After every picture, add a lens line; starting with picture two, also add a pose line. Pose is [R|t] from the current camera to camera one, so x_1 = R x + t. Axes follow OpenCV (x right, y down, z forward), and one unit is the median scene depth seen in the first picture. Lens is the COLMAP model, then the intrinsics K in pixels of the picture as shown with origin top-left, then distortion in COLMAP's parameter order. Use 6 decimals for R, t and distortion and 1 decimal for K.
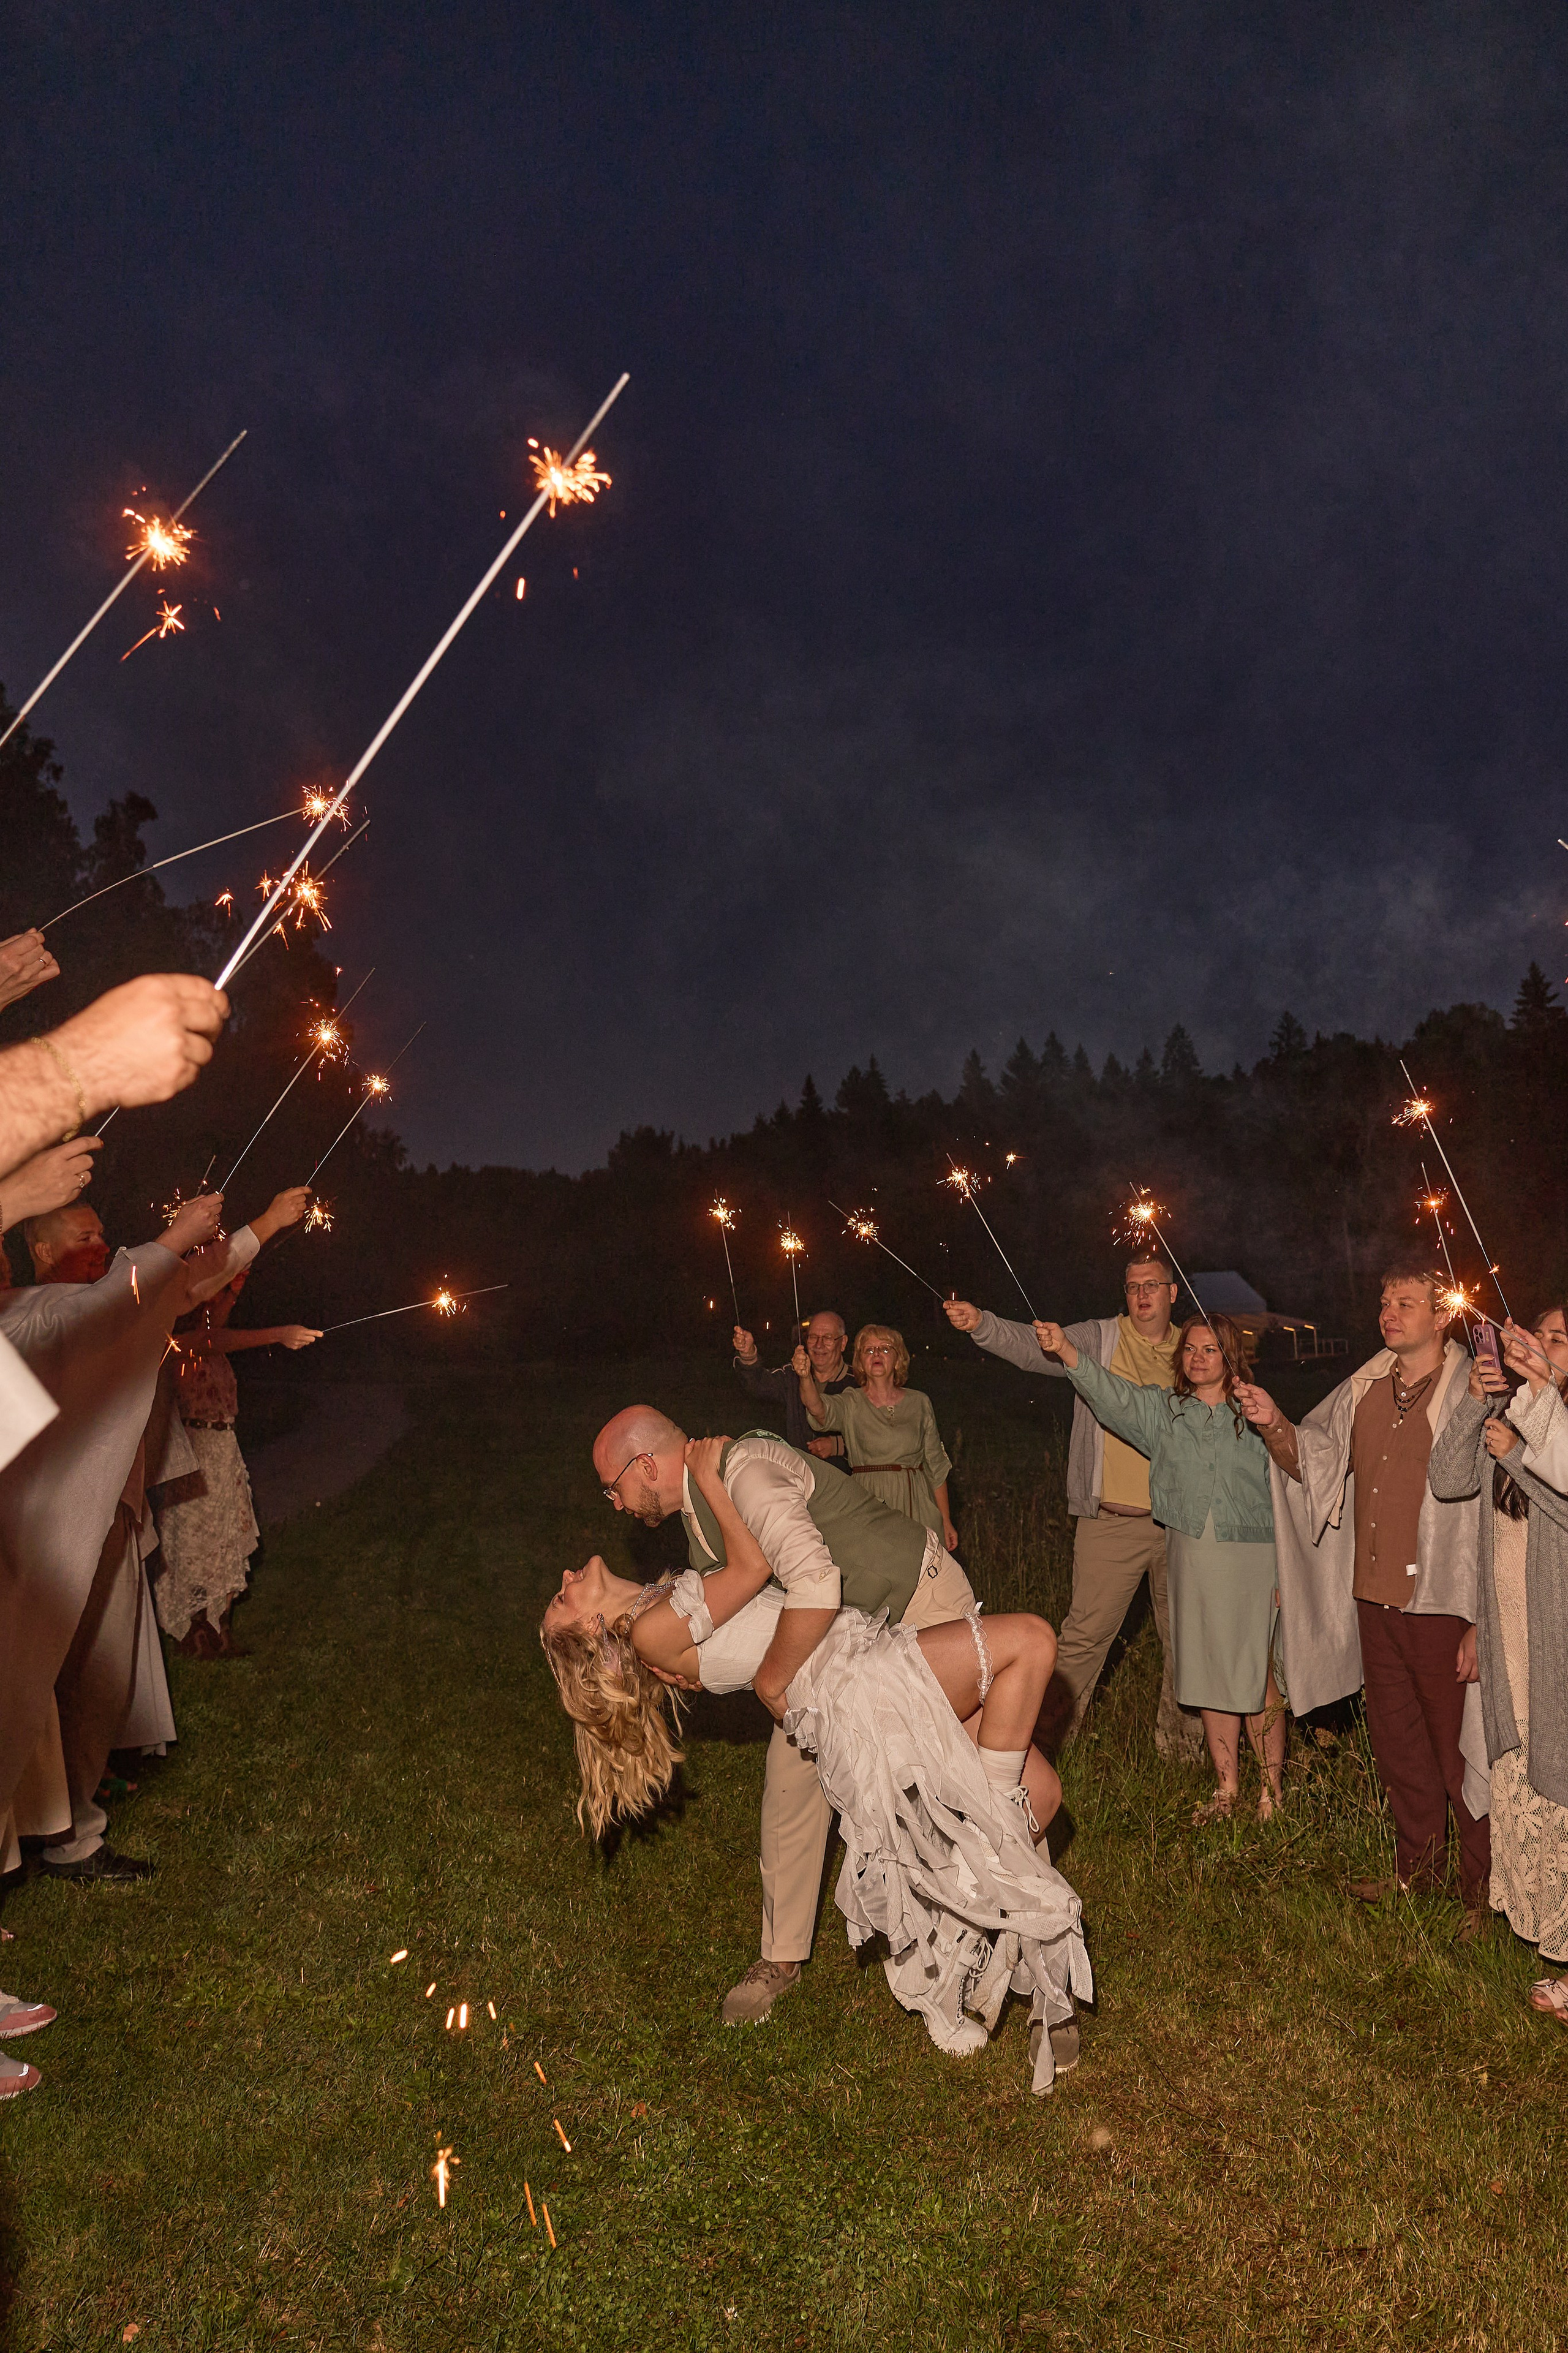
lens RADIAL K [[1579.4, 0, 788.3], [0, 1579.4, 1131.0], [0, 0, 1]] dist [-0.002726, 0.000684]
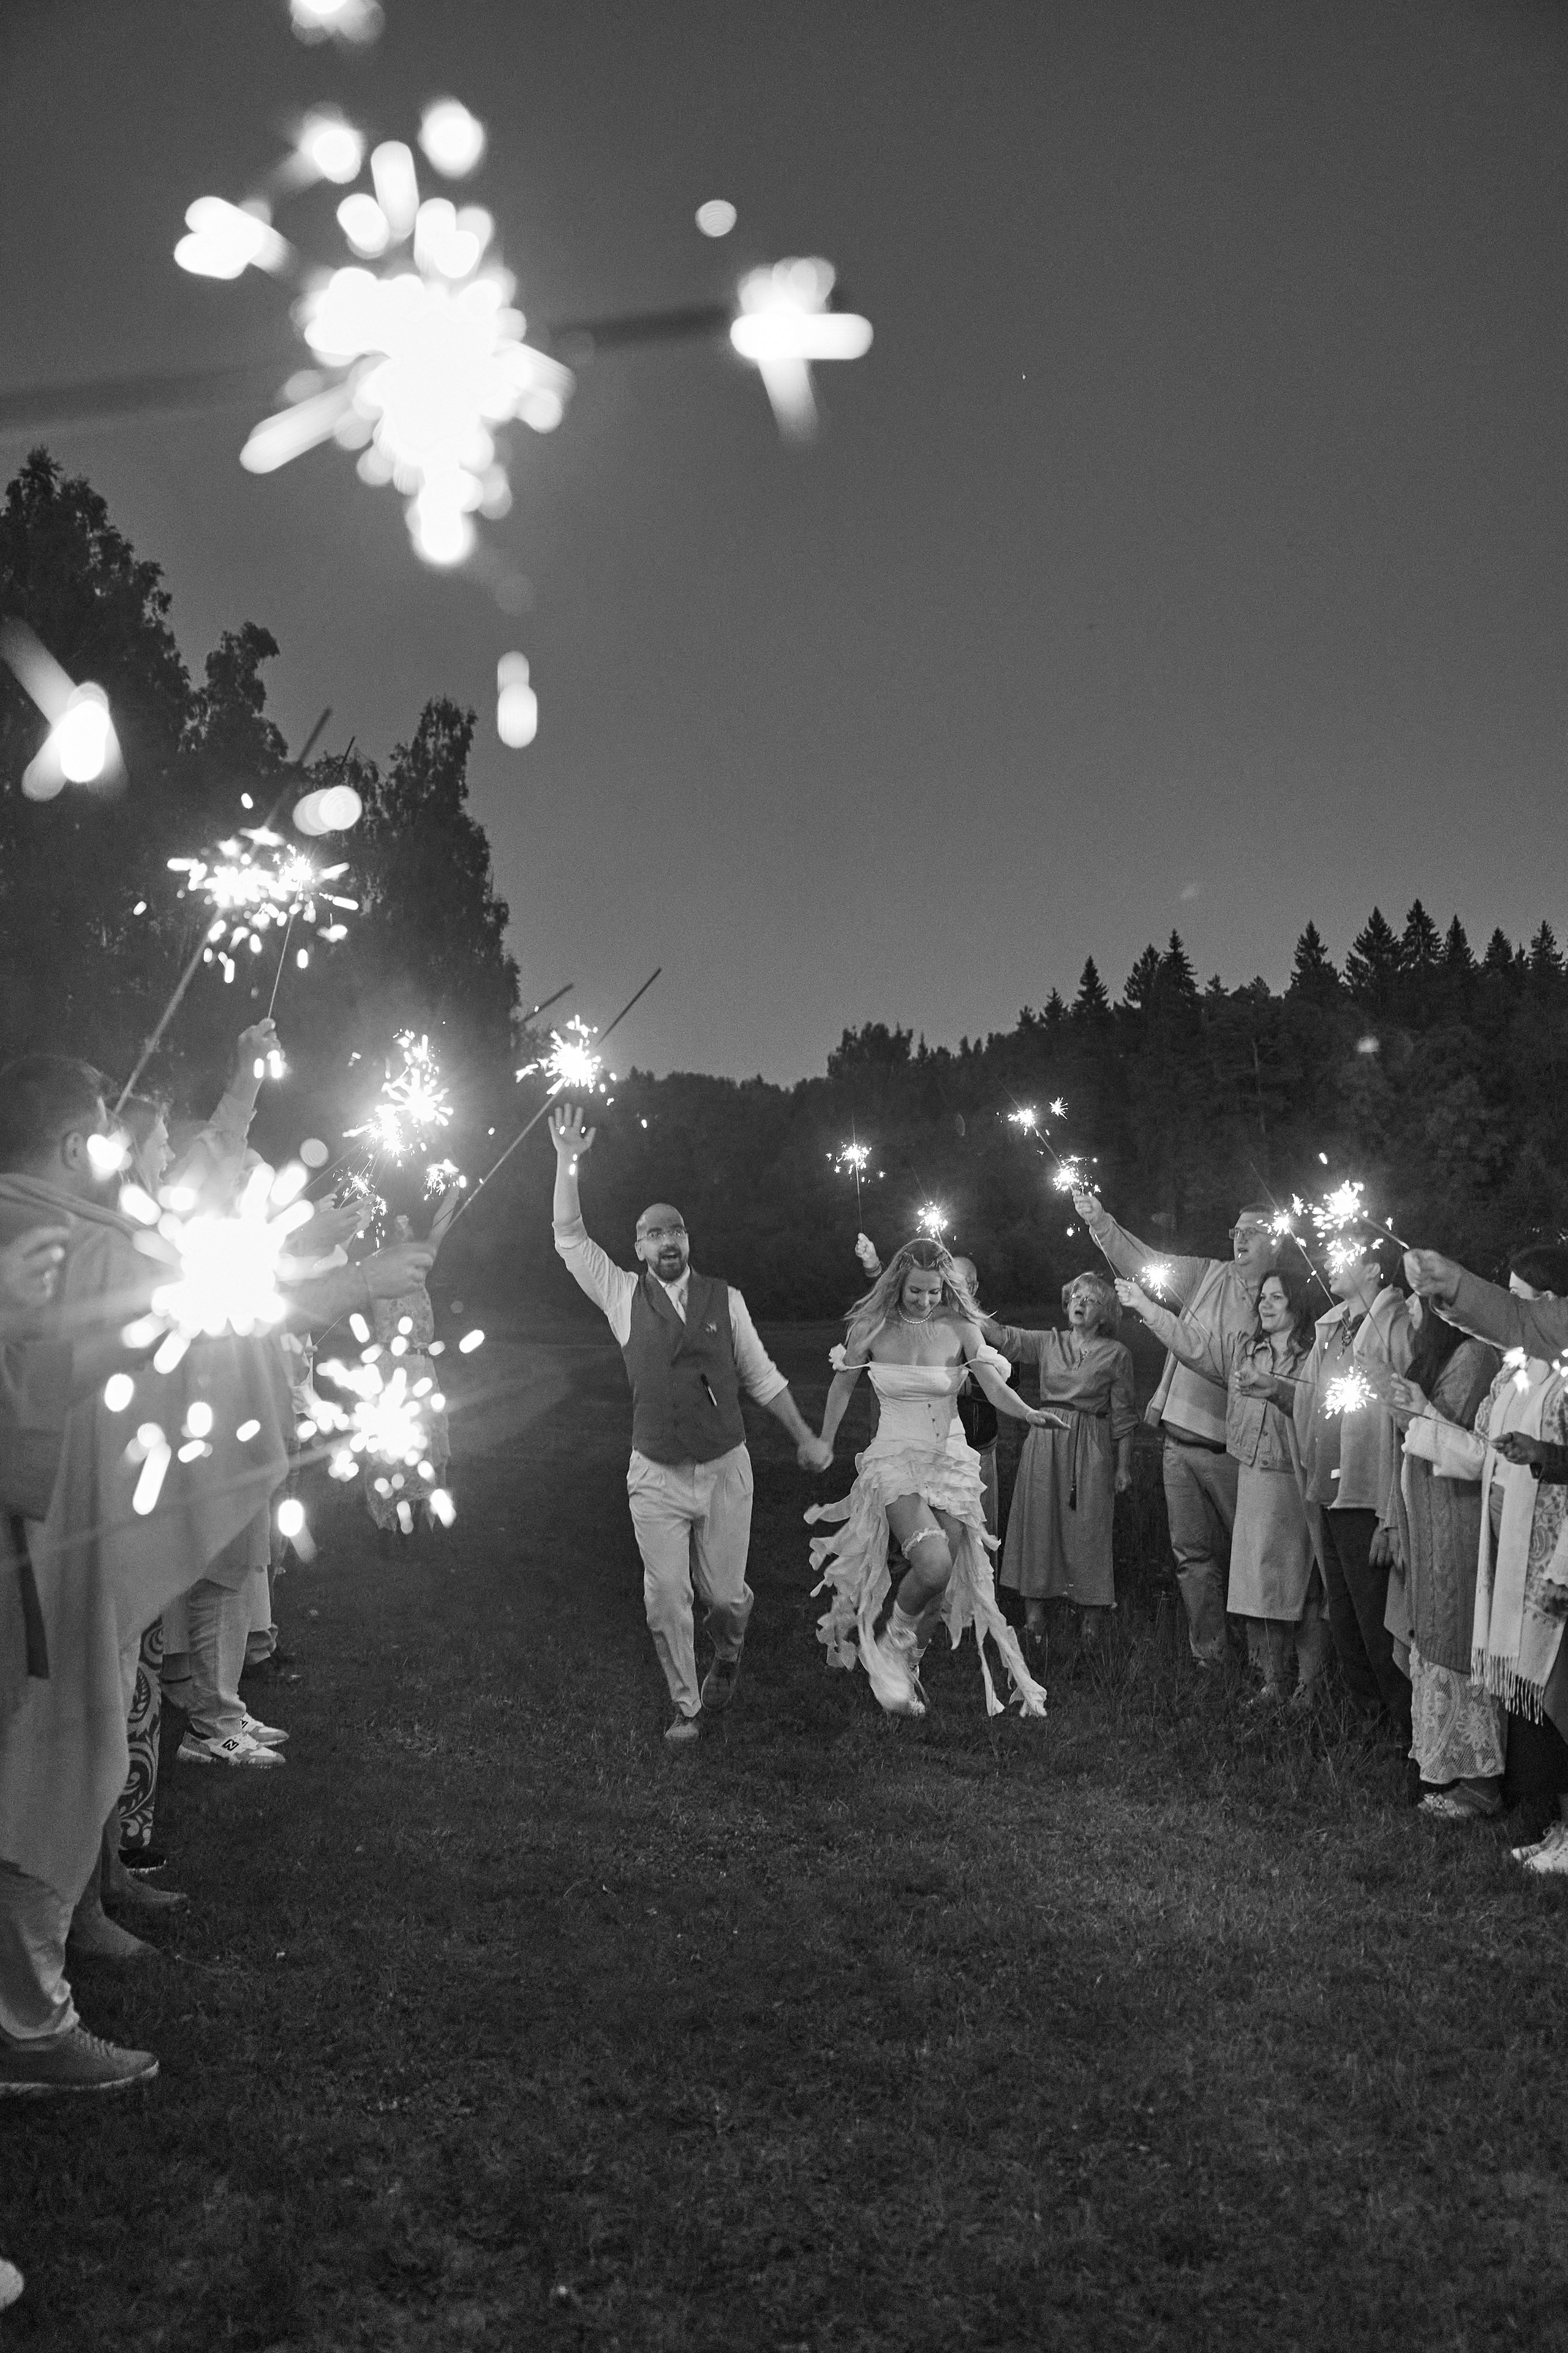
lens RADIAL K [[2113.7, 0, 792.2], [0, 2113.7, 1120.7], [0, 0, 1]] dist [-0.050650, 0.103419]
pose [[0.990863, 0.011293, -0.134402, 0.213219], [-0.005173, 0.998938, 0.045793, -0.072333], [0.134776, -0.044679, 0.989868, -0.796733]]
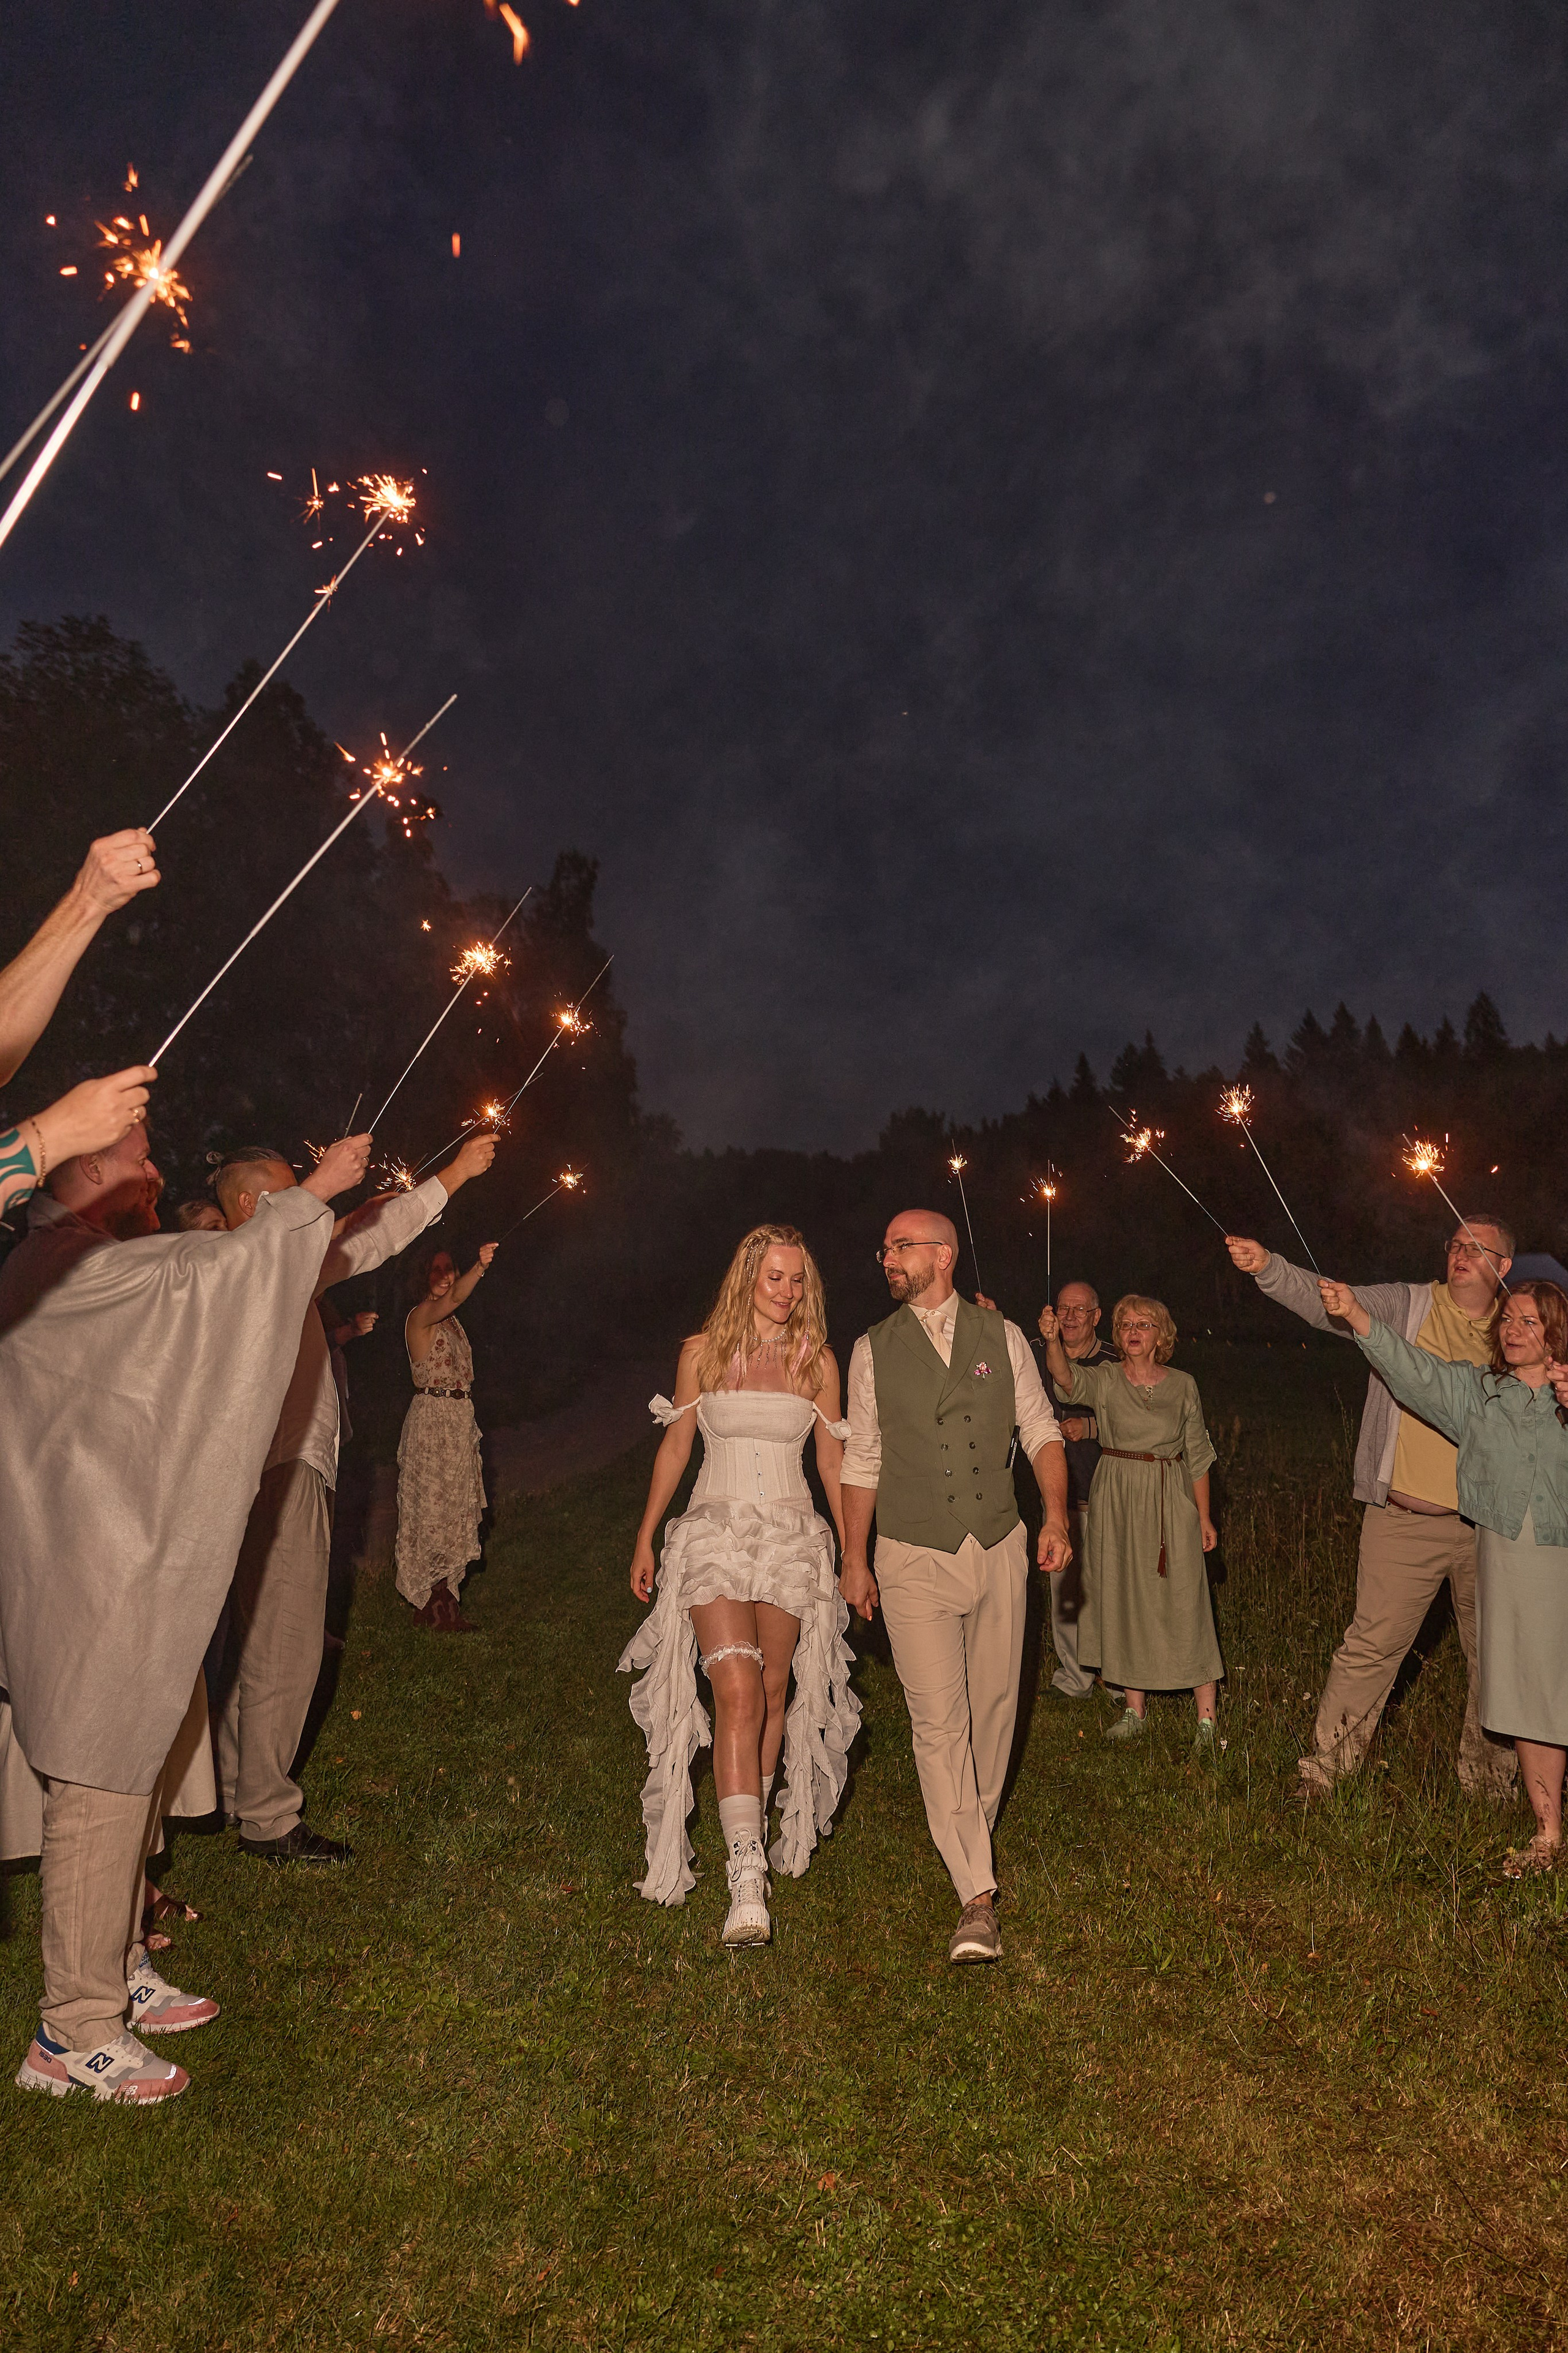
lens RADIAL K [[1579.4, 0, 788.3], [0, 1579.4, 1131.0], [0, 0, 1]] dist [-0.002726, 0.000684]
pose [[0.985035, -0.010971, -0.172002, 0.029294], [0.012824, 0.999871, 0.009663, 0.025181], [0.171874, -0.011725, 0.985049, 0.109326]]
